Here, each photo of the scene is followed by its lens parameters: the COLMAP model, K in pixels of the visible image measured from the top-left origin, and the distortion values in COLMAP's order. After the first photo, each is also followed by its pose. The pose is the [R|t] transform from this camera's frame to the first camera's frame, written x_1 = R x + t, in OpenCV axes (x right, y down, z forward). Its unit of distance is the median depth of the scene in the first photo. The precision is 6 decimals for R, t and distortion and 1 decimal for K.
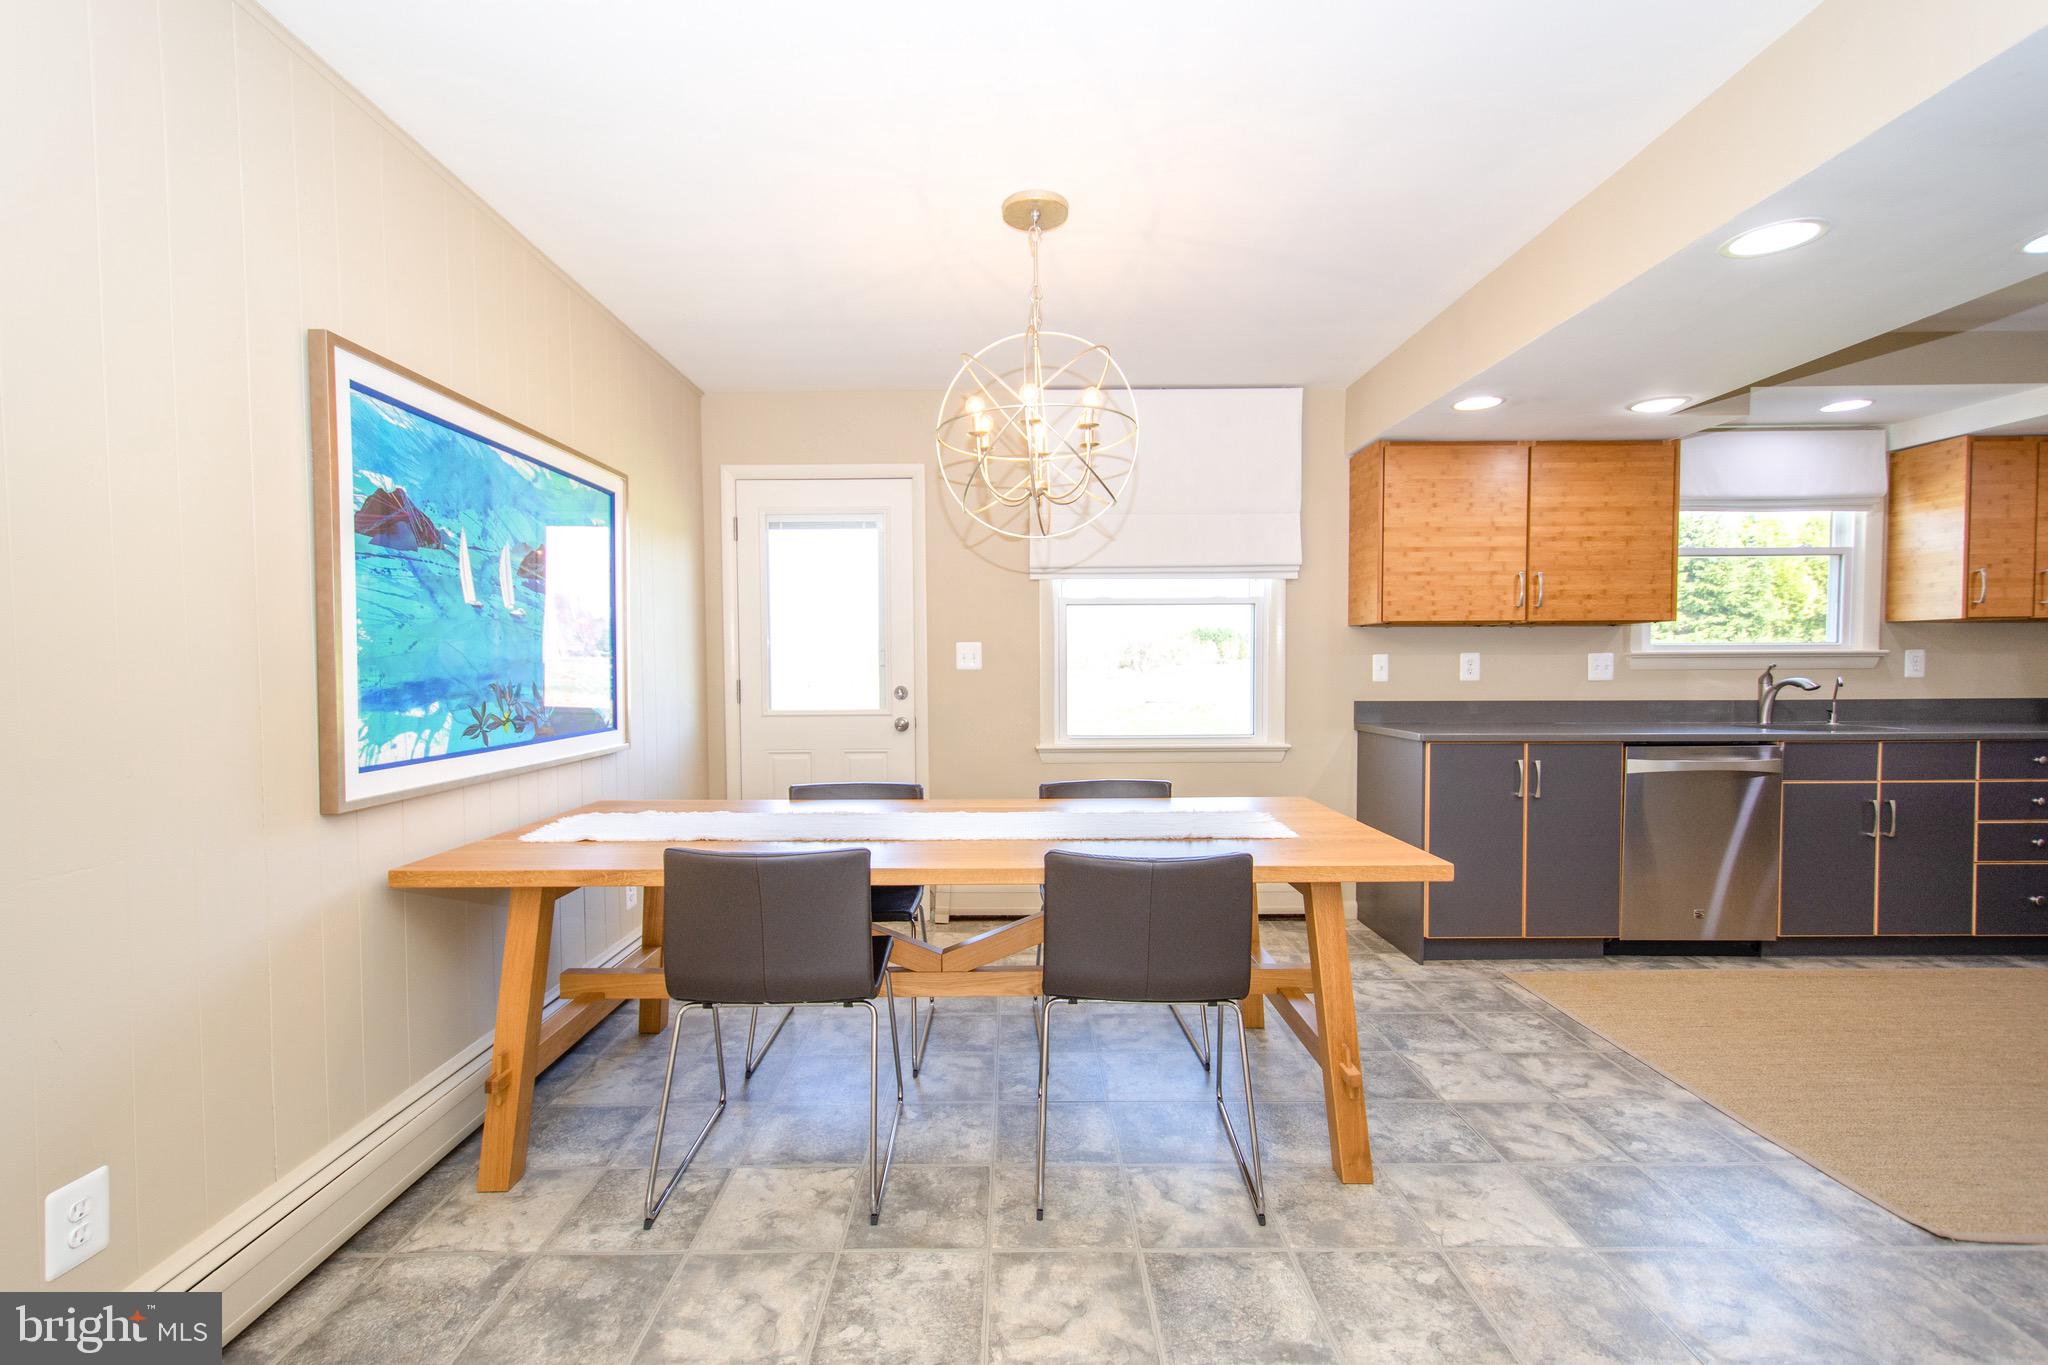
lens RADIAL K [[880.4, 0, 1030.1], [0, 880.4, 692.3], [0, 0, 1]] dist [0.005197, -0.002059]
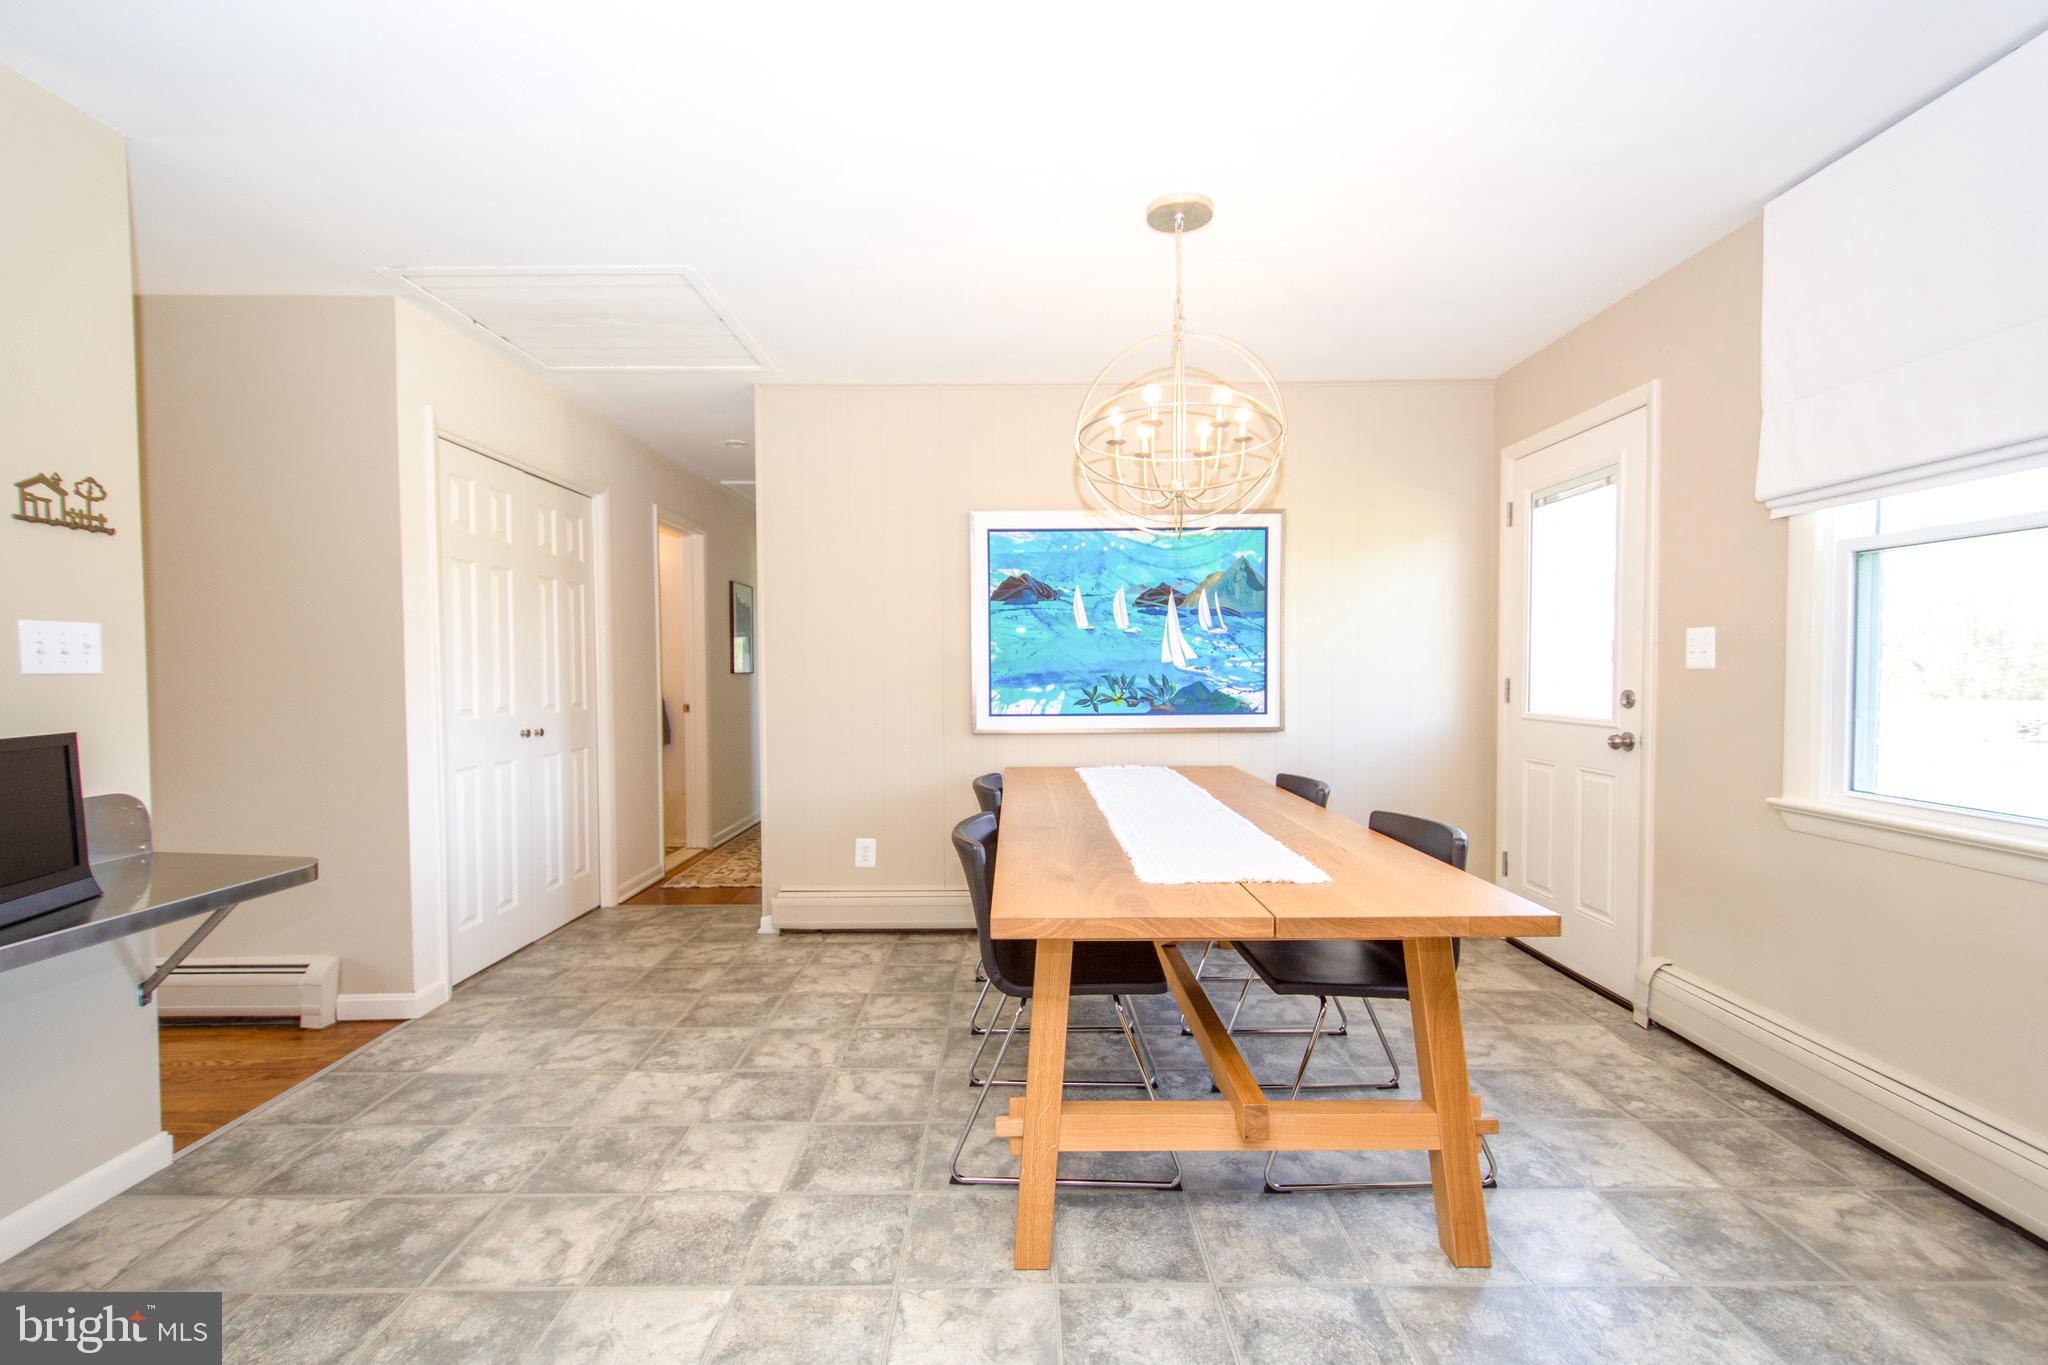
lens RADIAL K [[880.4, 0, 1008.3], [0, 880.4, 695.0], [0, 0, 1]] dist [0.005197, -0.002059]
pose [[-0.007106, 0.038226, -0.999244, 1.113652], [-0.025070, 0.998948, 0.038393, -0.033996], [0.999660, 0.025324, -0.006140, 0.892356]]
